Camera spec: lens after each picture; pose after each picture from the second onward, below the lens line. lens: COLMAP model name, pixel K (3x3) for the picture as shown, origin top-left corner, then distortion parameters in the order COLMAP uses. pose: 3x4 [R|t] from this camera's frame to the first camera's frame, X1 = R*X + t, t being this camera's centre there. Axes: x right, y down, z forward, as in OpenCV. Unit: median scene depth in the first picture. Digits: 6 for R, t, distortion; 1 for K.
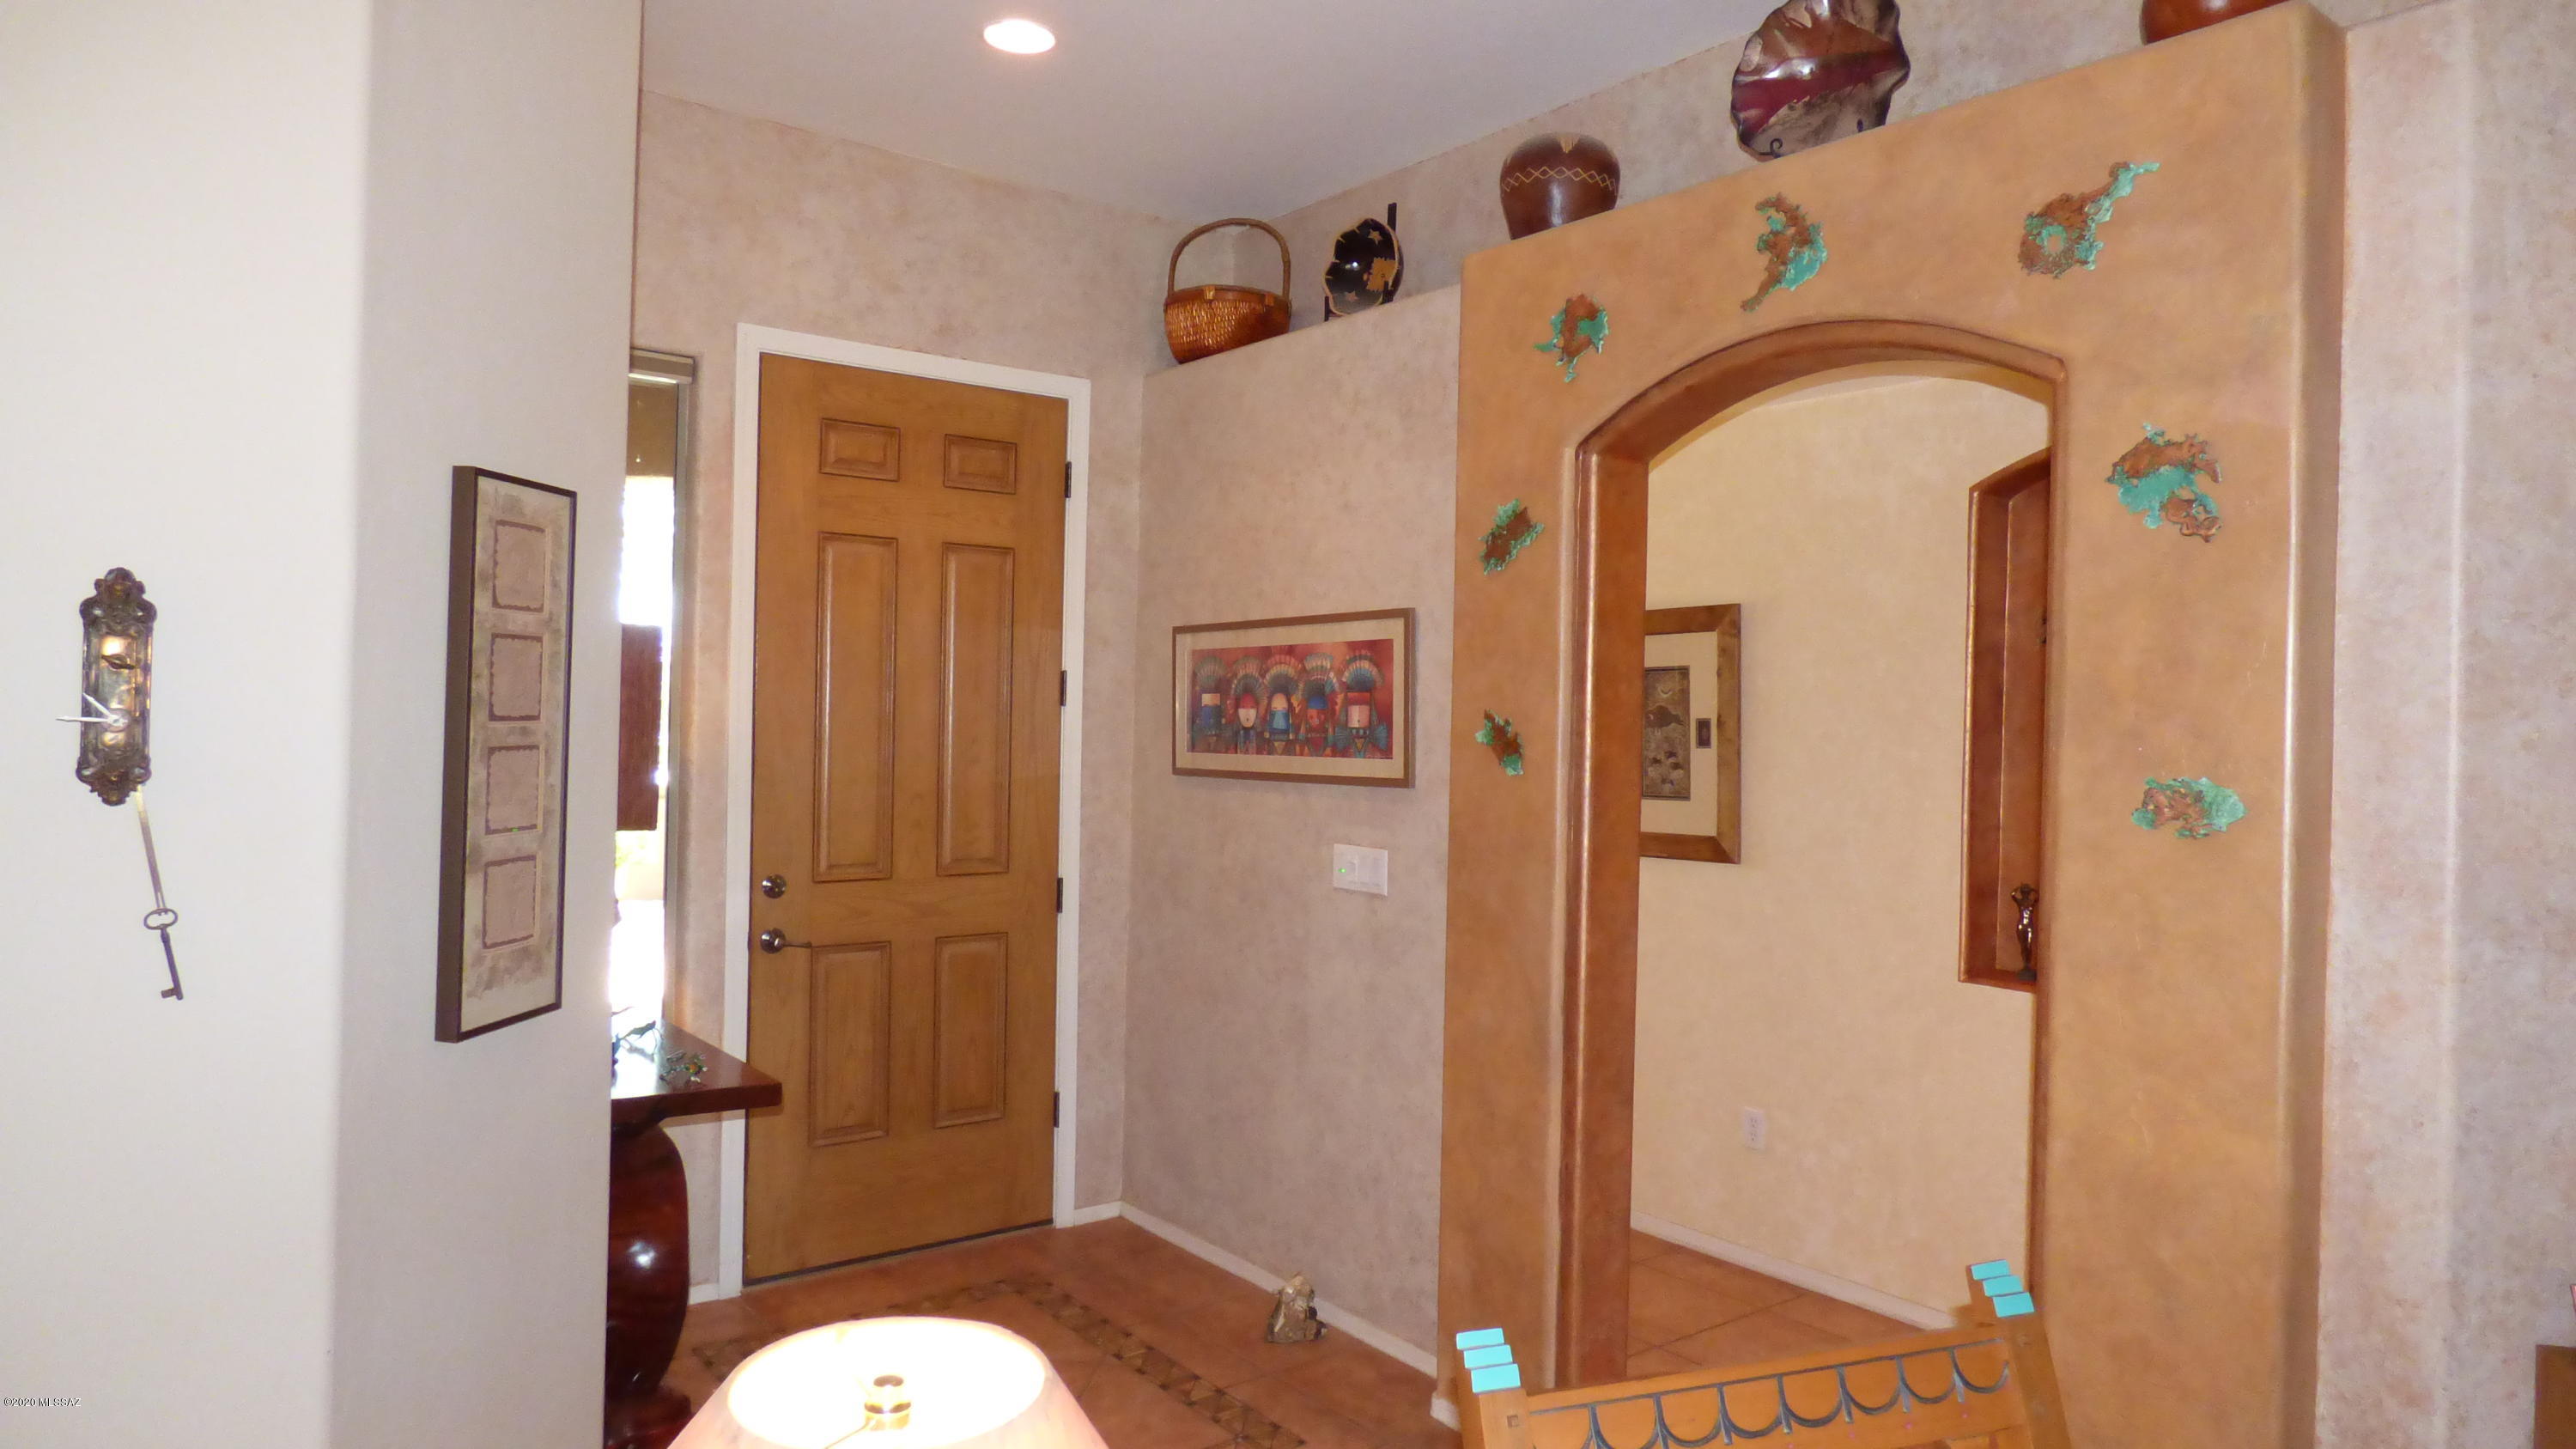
lens RADIAL K [[1555.5, 0, 1294.2], [0, 1555.5, 722.3], [0, 0, 1]] dist [0.015139, -0.025967]
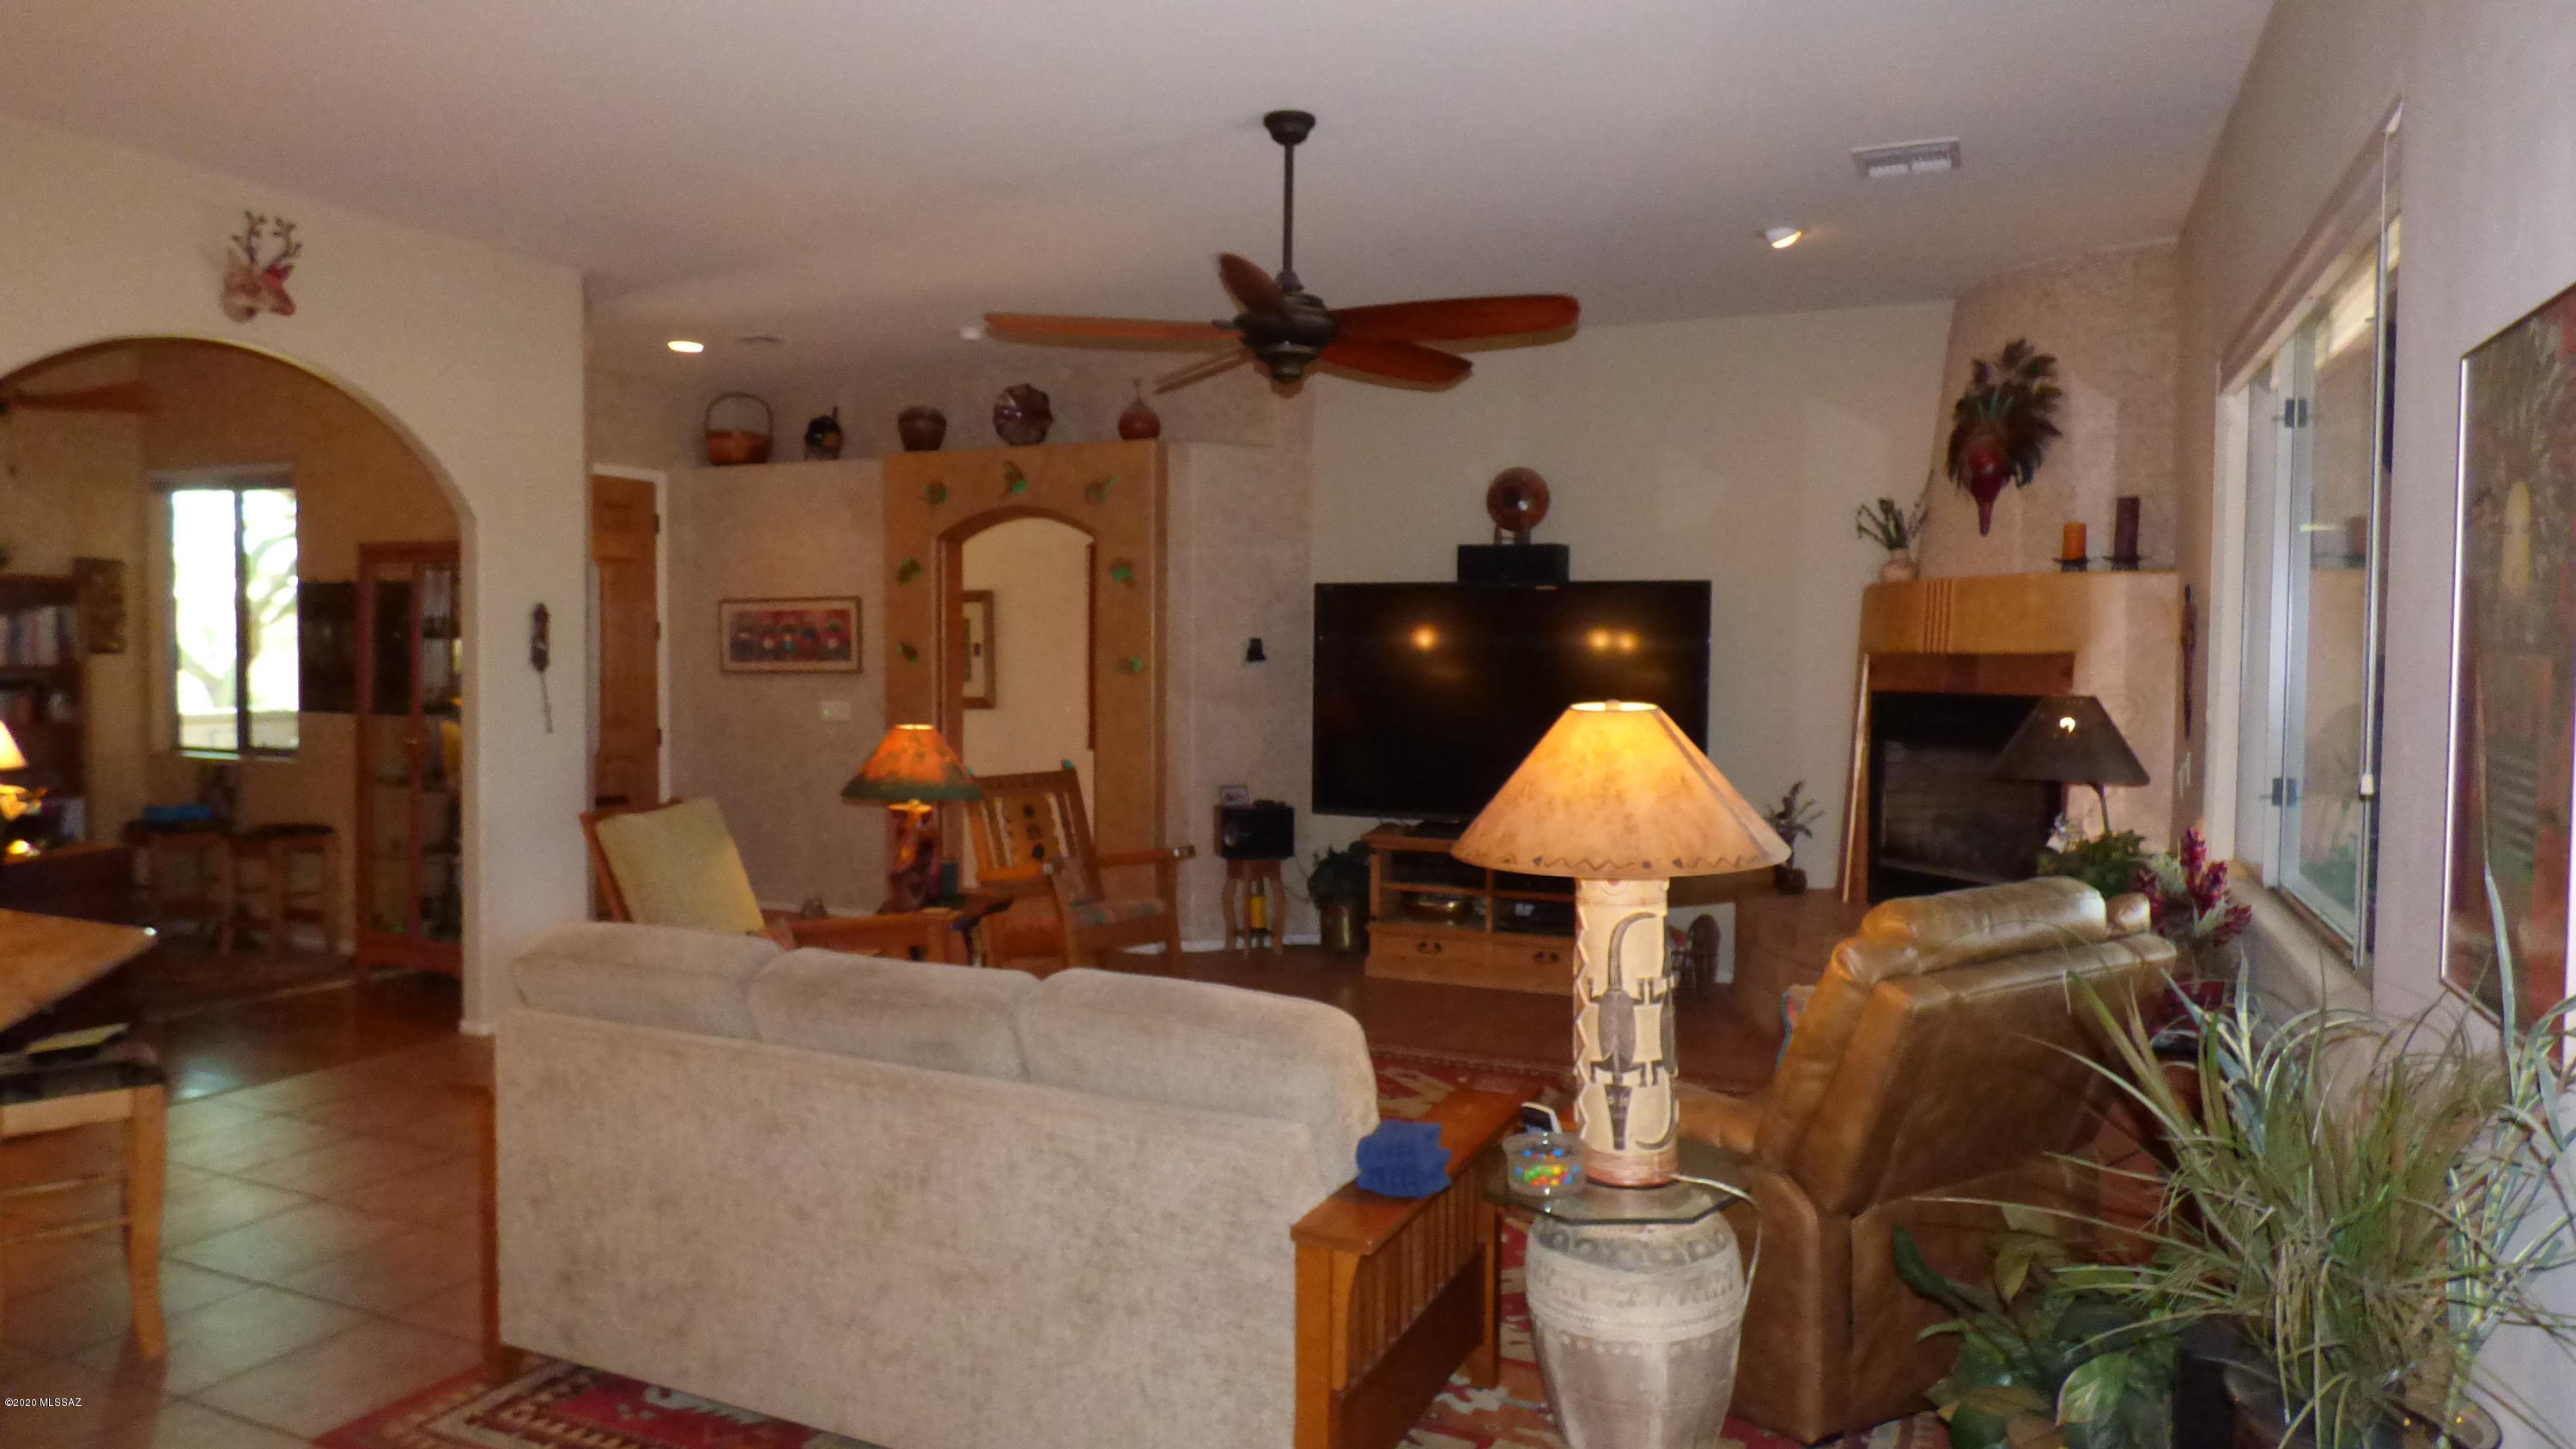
lens RADIAL K [[1566.3, 0, 1310.8], [0, 1566.3, 715.7], [0, 0, 1]] dist [-0.007776, -0.002232]
pose [[0.878195, -0.033673, 0.477117, -0.440841], [0.013215, 0.998846, 0.046170, 0.005788], [-0.478121, -0.034241, 0.877626, -1.342601]]
